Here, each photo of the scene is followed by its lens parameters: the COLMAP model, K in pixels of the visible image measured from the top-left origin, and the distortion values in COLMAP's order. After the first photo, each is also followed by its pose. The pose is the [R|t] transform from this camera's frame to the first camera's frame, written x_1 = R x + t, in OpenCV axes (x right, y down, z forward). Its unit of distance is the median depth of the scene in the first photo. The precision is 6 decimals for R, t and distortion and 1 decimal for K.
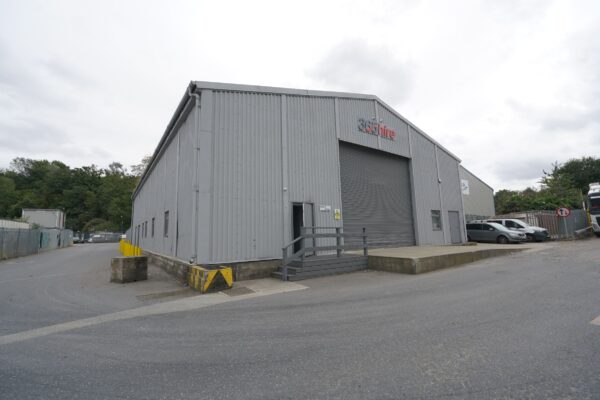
lens RADIAL K [[267.3, 0, 300.3], [0, 267.3, 197.5], [0, 0, 1]] dist [-0.001975, 0.001267]
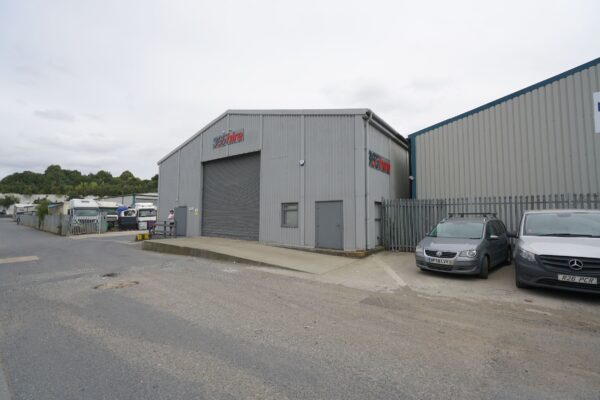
lens RADIAL K [[267.3, 0, 300.3], [0, 267.3, 197.5], [0, 0, 1]] dist [-0.001975, 0.001267]
pose [[0.297962, -0.036904, -0.953864, 1.609644], [0.120185, 0.992751, -0.000866, 0.044064], [0.946982, -0.114382, 0.300237, 0.988725]]
